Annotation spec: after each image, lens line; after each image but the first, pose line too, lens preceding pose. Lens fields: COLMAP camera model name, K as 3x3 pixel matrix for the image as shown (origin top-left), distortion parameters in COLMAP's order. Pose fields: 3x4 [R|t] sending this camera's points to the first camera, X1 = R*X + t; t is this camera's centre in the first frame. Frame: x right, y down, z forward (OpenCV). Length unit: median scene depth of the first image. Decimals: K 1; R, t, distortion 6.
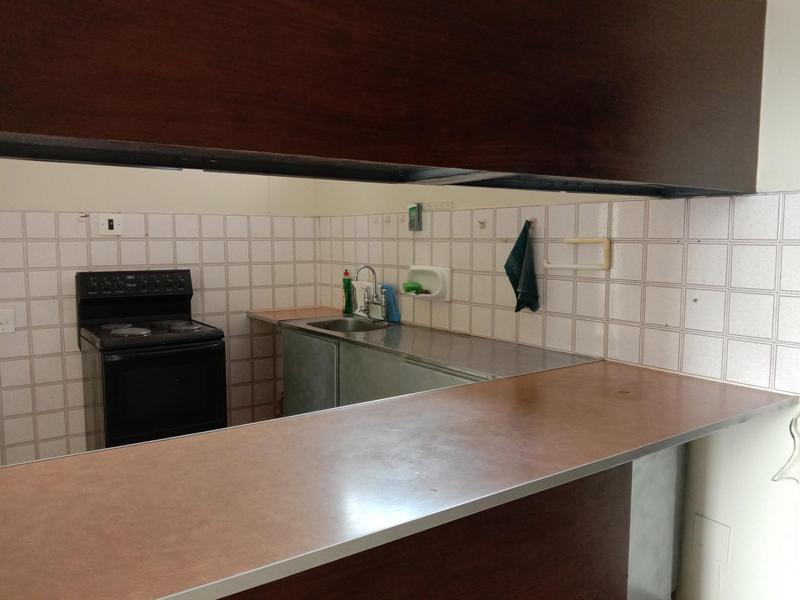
lens RADIAL K [[643.7, 0, 400.0], [0, 643.7, 300.0], [0, 0, 1]] dist [0.100478, -0.233505]
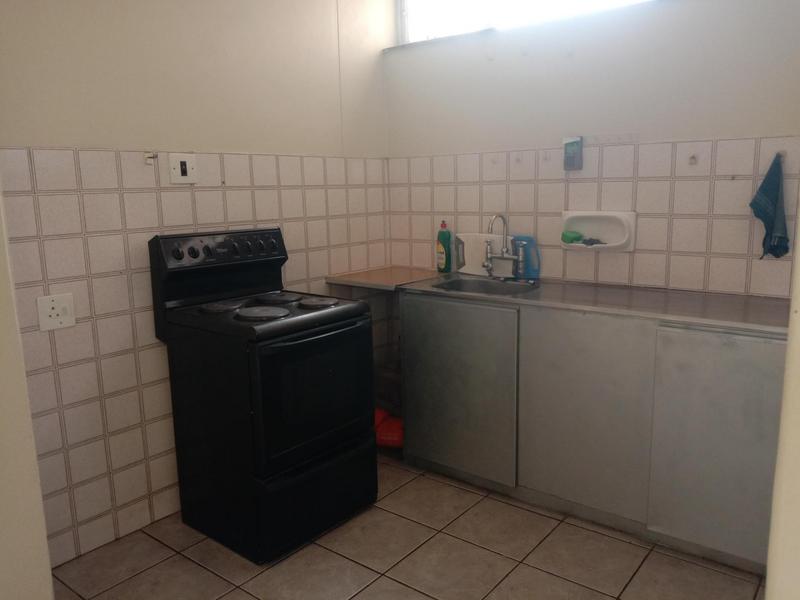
lens RADIAL K [[643.7, 0, 400.0], [0, 643.7, 300.0], [0, 0, 1]] dist [0.100478, -0.233505]
pose [[0.960971, -0.067885, 0.268190, -0.425580], [0.047893, 0.995611, 0.080401, -0.016270], [-0.272471, -0.064419, 0.960005, 0.225400]]
